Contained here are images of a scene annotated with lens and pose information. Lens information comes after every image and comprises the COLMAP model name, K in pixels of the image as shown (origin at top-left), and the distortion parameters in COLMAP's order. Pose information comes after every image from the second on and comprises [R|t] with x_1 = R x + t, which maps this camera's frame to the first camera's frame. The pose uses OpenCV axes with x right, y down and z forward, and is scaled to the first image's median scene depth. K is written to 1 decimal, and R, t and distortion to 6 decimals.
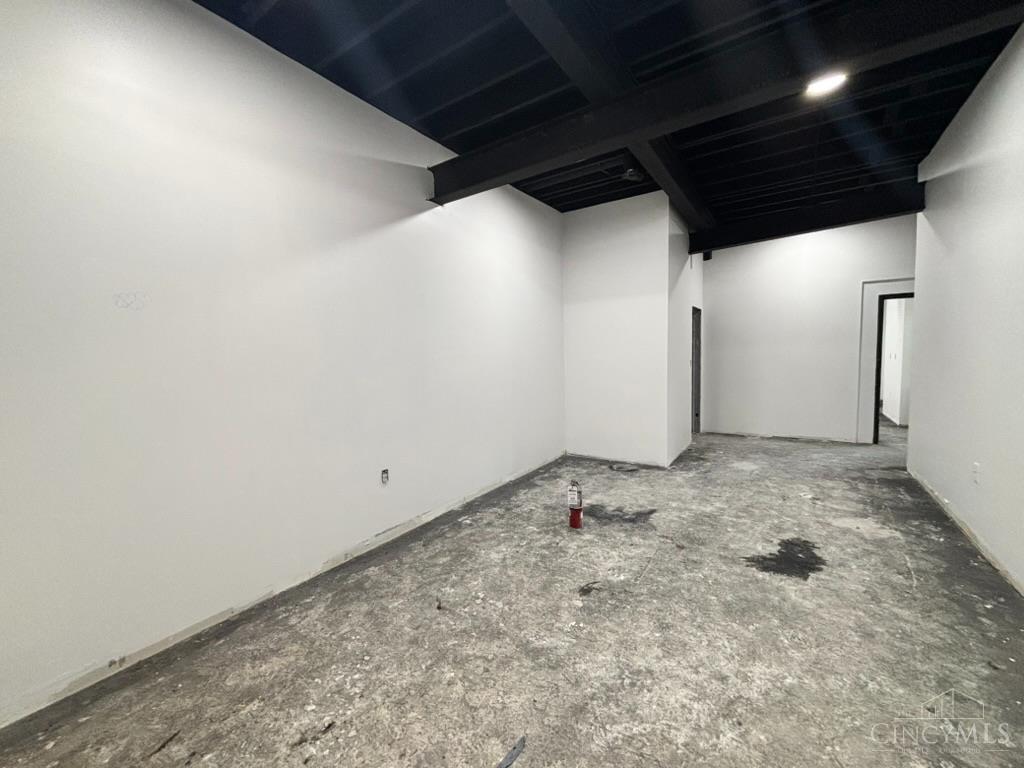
lens RADIAL K [[416.6, 0, 512.0], [0, 416.6, 384.0], [0, 0, 1]] dist [-0.002568, 0.010029]
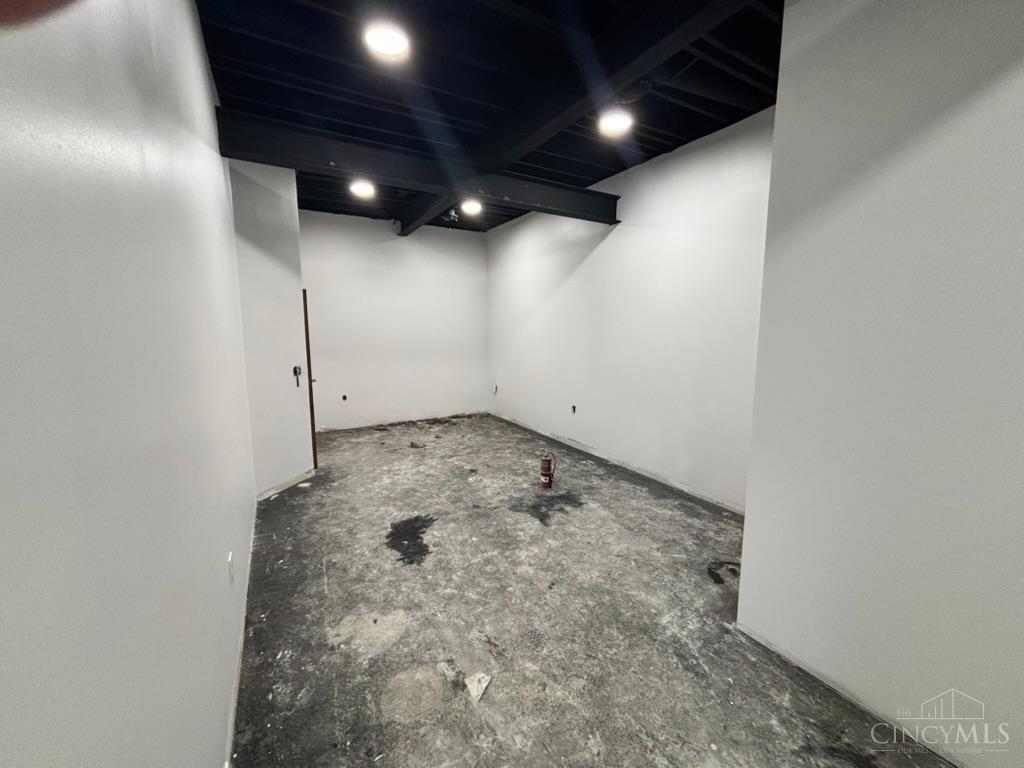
lens RADIAL K [[416.6, 0, 512.0], [0, 416.6, 384.0], [0, 0, 1]] dist [-0.002568, 0.010029]
pose [[-0.446203, 0.143824, -0.883299, 1.365565], [-0.065641, 0.979084, 0.192579, -0.204069], [0.892521, 0.143910, -0.427429, 1.537540]]
